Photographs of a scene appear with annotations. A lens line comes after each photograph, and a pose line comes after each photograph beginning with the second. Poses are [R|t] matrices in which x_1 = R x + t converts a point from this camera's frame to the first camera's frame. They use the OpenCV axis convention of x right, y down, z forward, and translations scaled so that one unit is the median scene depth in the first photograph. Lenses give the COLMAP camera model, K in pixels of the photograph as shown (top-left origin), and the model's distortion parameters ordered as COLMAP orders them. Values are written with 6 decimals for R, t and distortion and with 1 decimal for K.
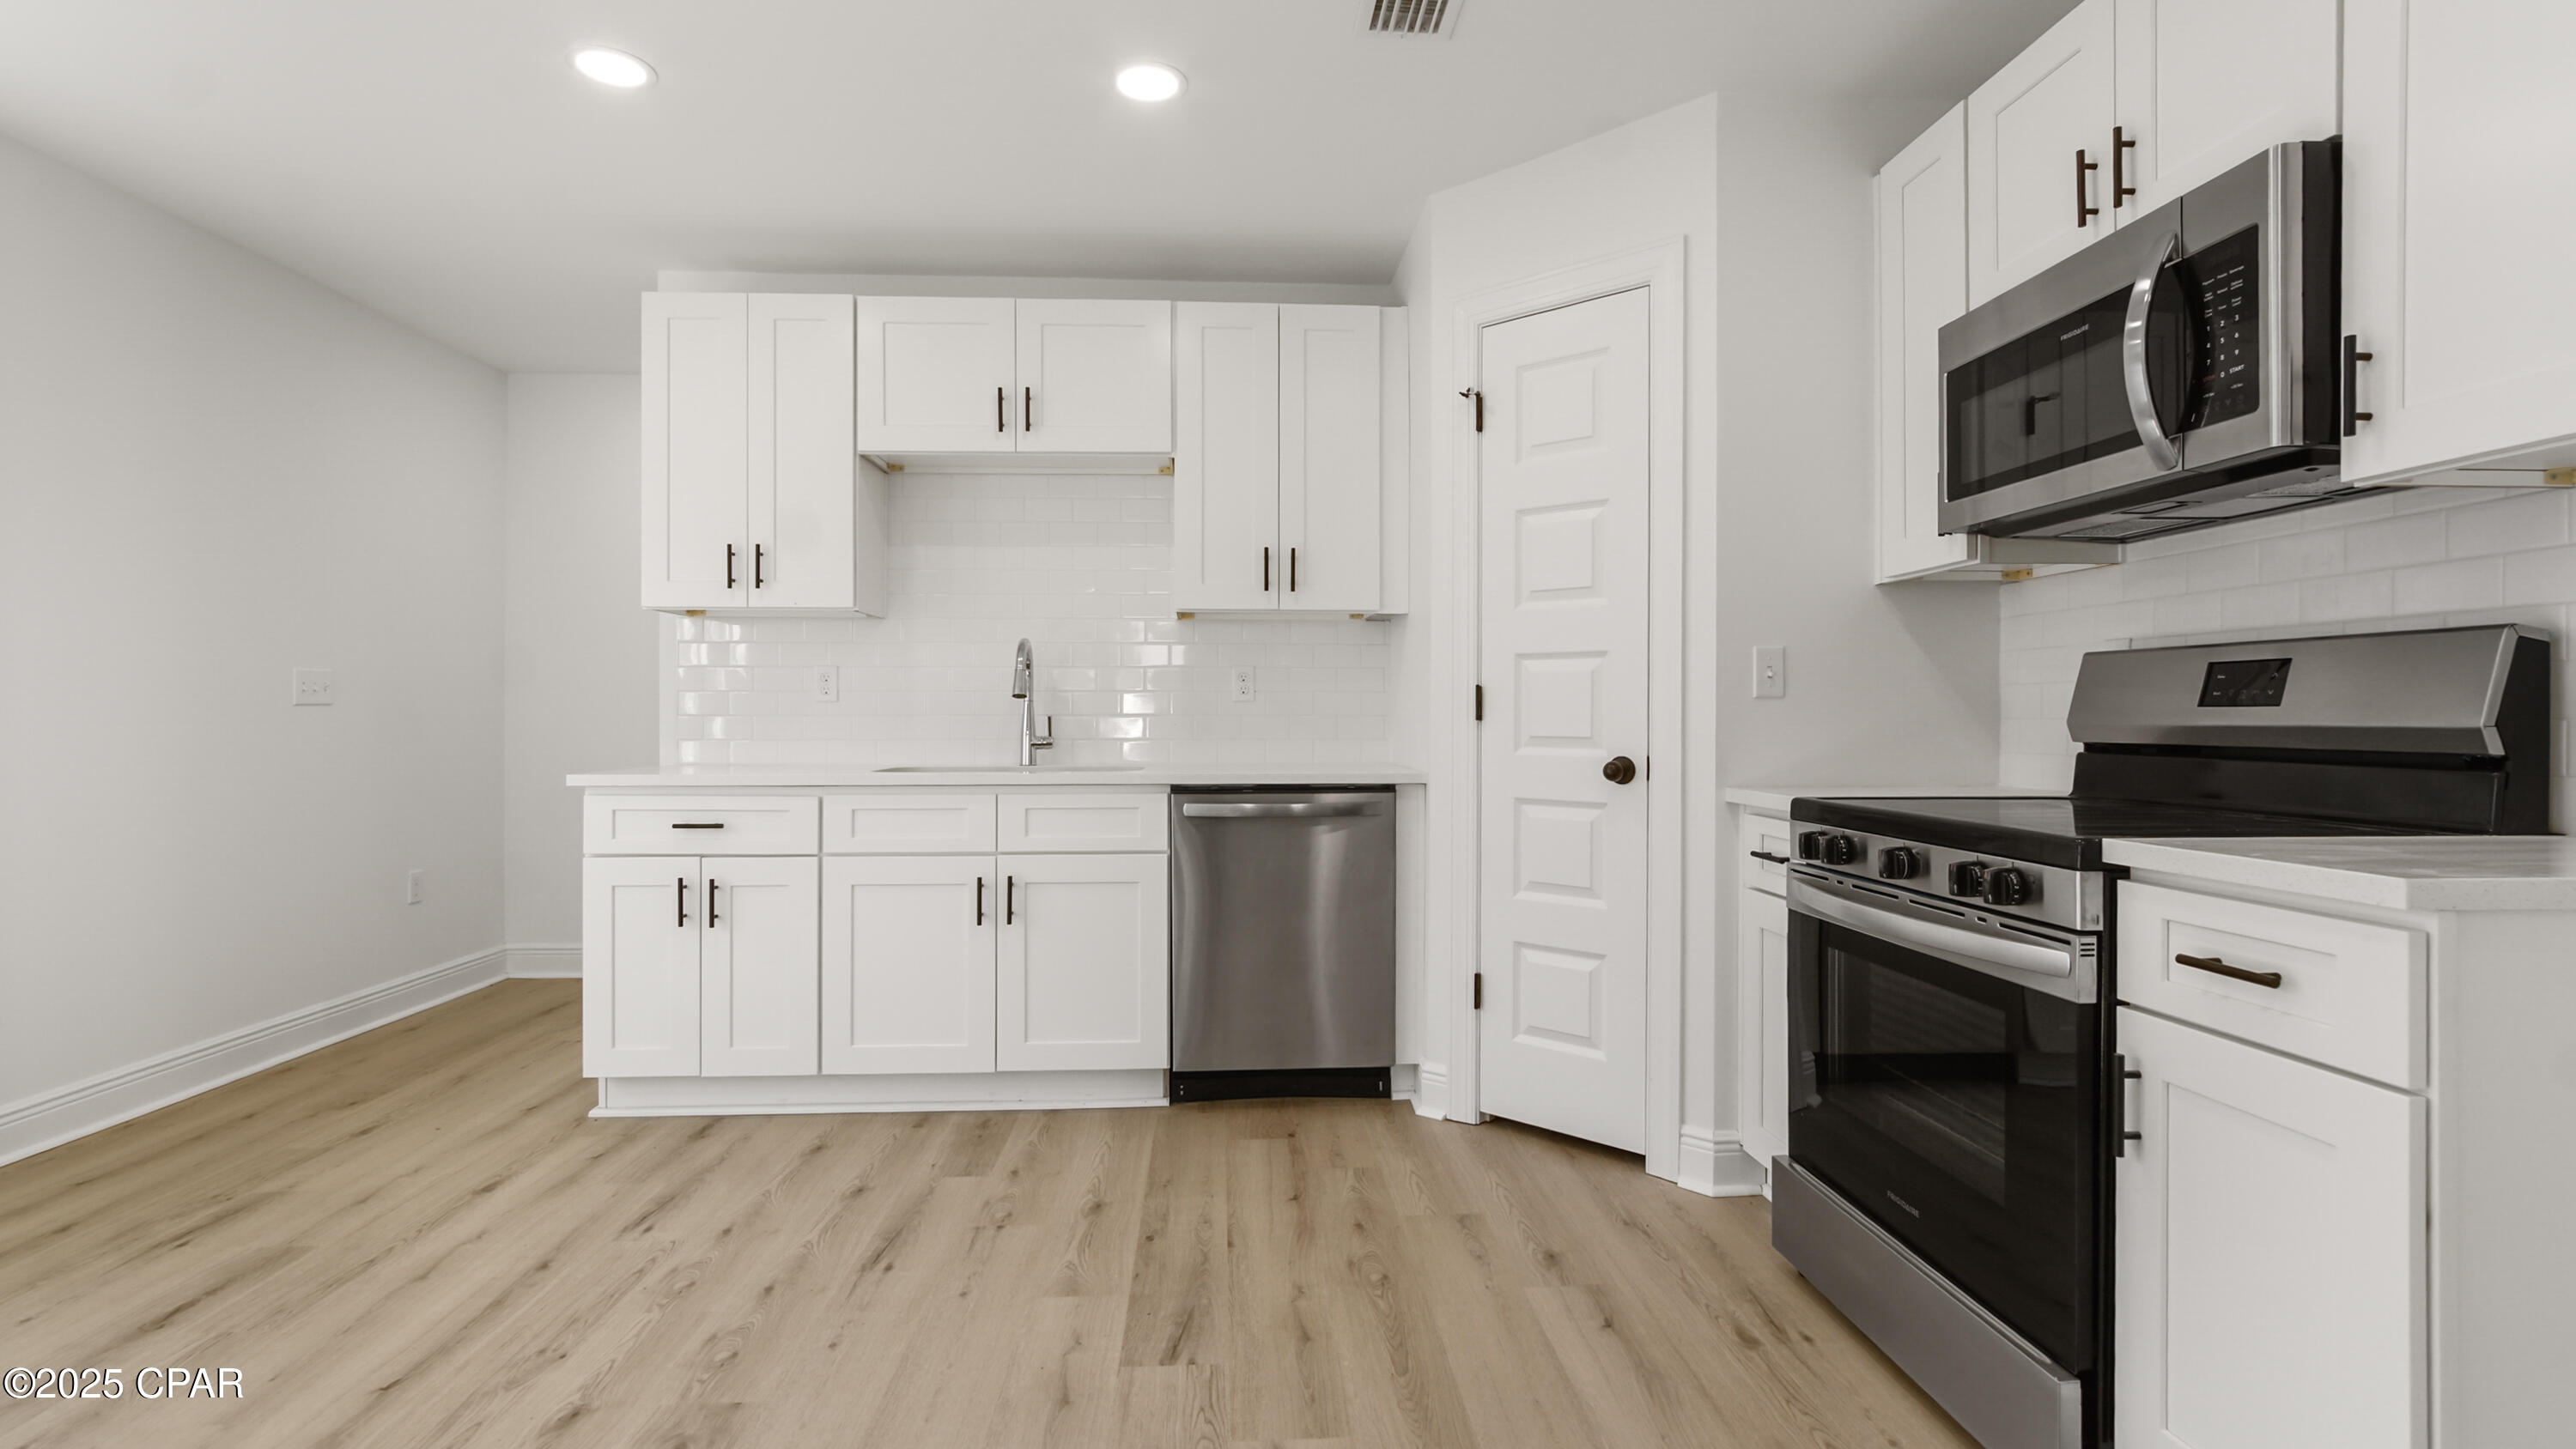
lens RADIAL K [[1167.8, 0, 1287.4], [0, 1167.8, 721.3], [0, 0, 1]] dist [0.000788, 0.000312]
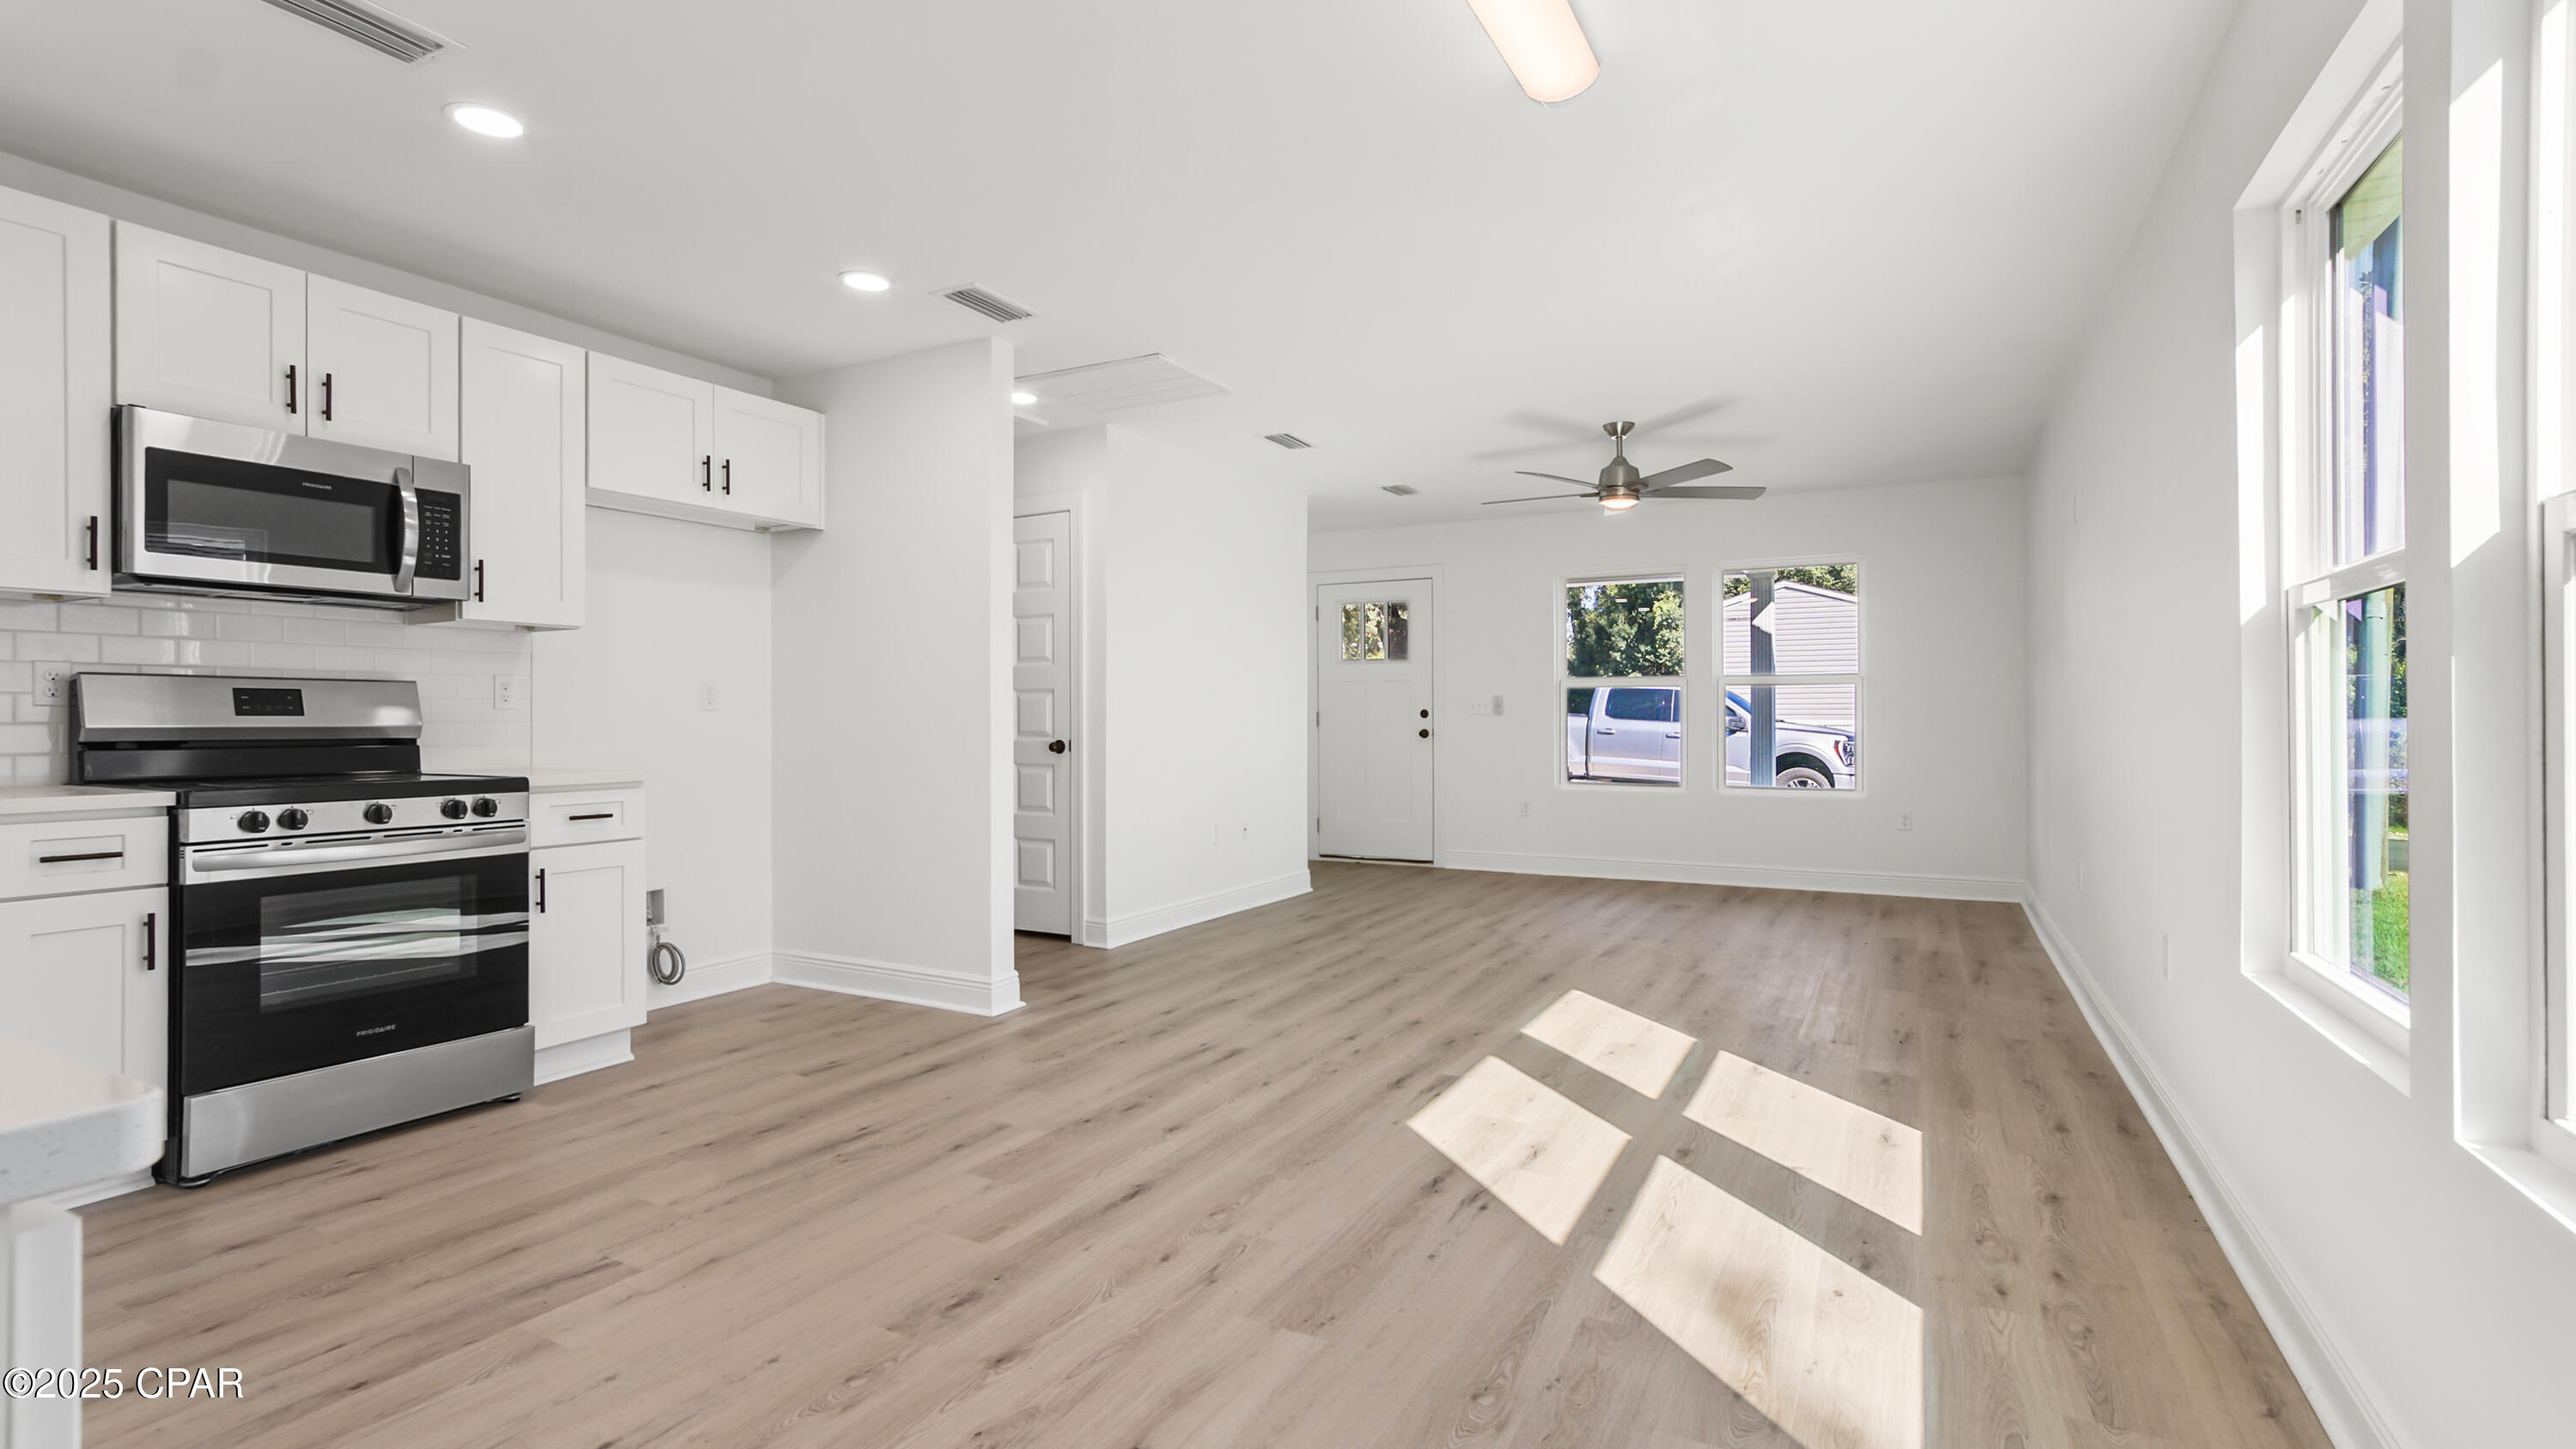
lens RADIAL K [[1167.8, 0, 1287.4], [0, 1167.8, 722.4], [0, 0, 1]] dist [0.000788, 0.000312]
pose [[-0.854596, 0.003755, 0.519280, -1.301741], [0.004642, 0.999989, 0.000409, 0.003215], [-0.519273, 0.002760, -0.854604, 1.657571]]
